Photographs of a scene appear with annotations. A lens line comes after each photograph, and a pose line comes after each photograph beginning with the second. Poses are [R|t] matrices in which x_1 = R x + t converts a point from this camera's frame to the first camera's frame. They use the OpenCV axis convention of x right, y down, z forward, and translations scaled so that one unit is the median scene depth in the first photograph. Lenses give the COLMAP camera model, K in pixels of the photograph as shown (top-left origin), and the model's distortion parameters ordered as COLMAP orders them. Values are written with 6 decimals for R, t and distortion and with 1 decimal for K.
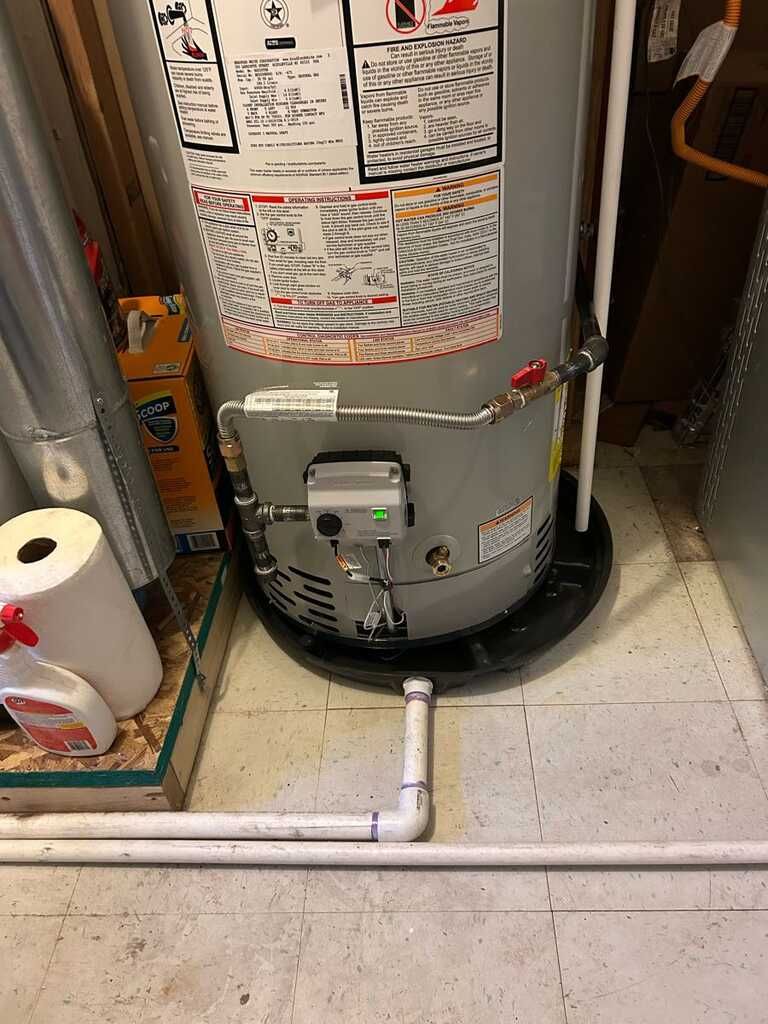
lens RADIAL K [[774.3, 0, 383.5], [0, 774.3, 510.1], [0, 0, 1]] dist [-0.003669, 0.001407]
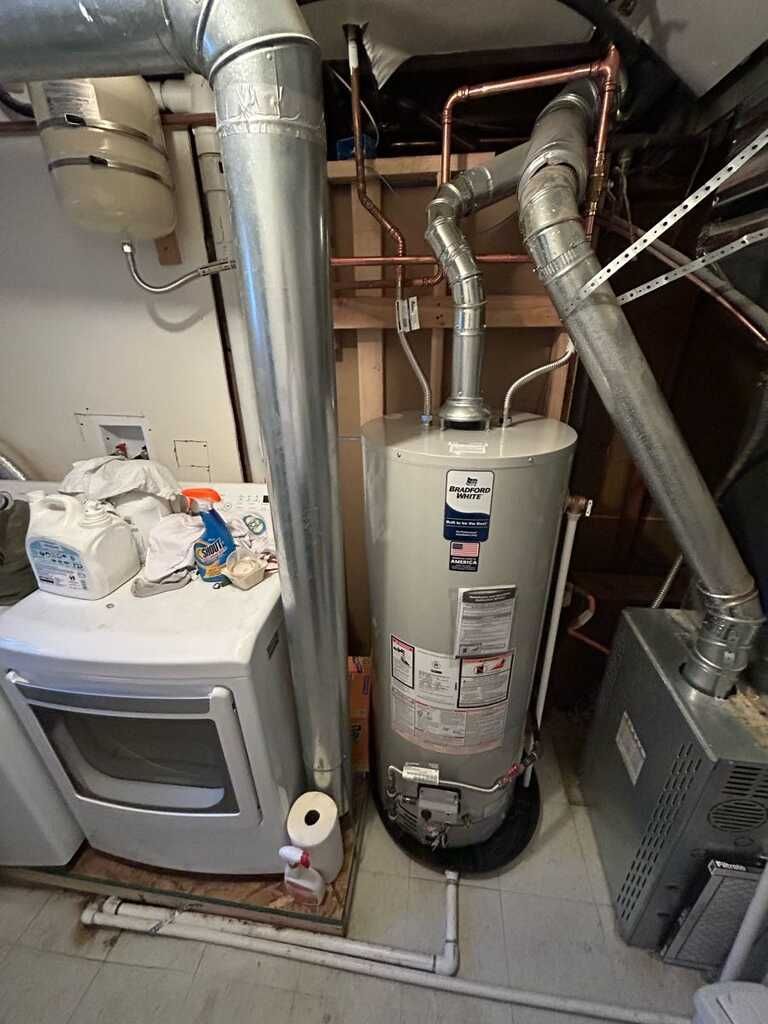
lens RADIAL K [[414.5, 0, 380.5], [0, 414.5, 503.5], [0, 0, 1]] dist [0.003353, 0.000295]
pose [[0.993515, 0.094463, -0.063279, -0.214915], [-0.106981, 0.965128, -0.238921, -0.574803], [0.038503, 0.244141, 0.968975, -0.500083]]
